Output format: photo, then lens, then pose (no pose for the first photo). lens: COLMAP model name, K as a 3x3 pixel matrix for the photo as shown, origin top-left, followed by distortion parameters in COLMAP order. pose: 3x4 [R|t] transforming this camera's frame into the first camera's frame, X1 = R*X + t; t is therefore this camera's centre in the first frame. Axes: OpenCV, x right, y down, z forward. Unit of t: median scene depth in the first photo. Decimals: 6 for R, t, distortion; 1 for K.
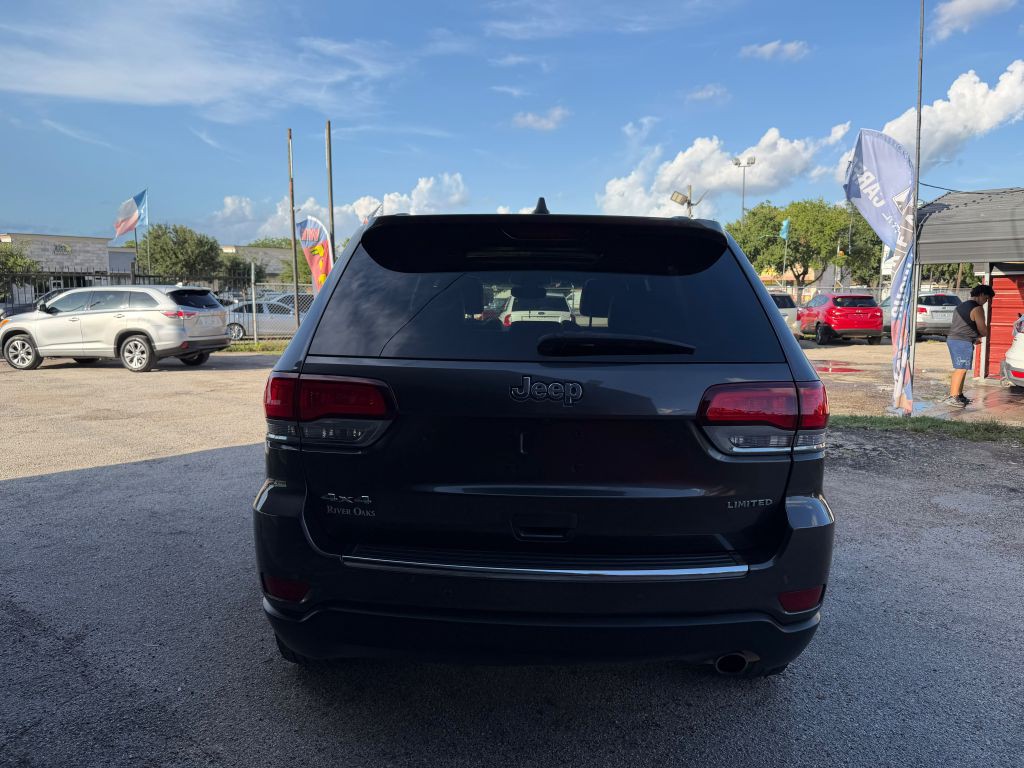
lens RADIAL K [[726.1, 0, 502.6], [0, 726.1, 380.8], [0, 0, 1]] dist [0.053812, -0.074287]
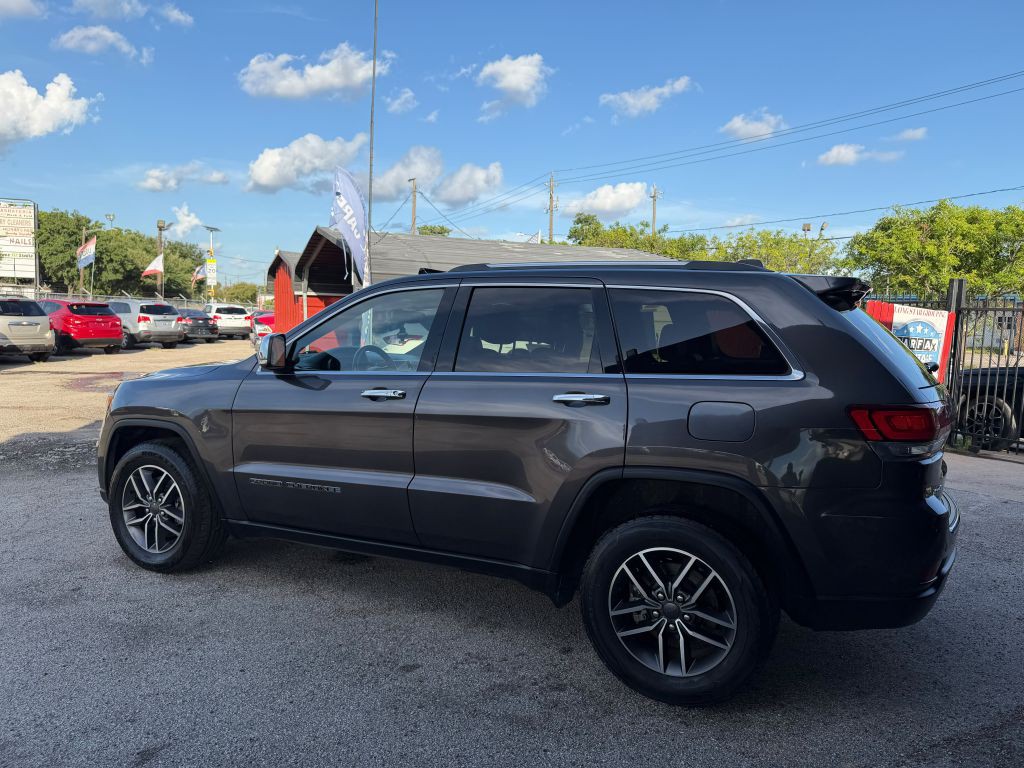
lens RADIAL K [[726.1, 0, 513.6], [0, 726.1, 388.7], [0, 0, 1]] dist [0.053812, -0.074287]
pose [[0.460926, -0.069782, 0.884691, -0.117857], [0.066923, 0.996798, 0.043758, -0.010389], [-0.884912, 0.039037, 0.464120, 0.076541]]
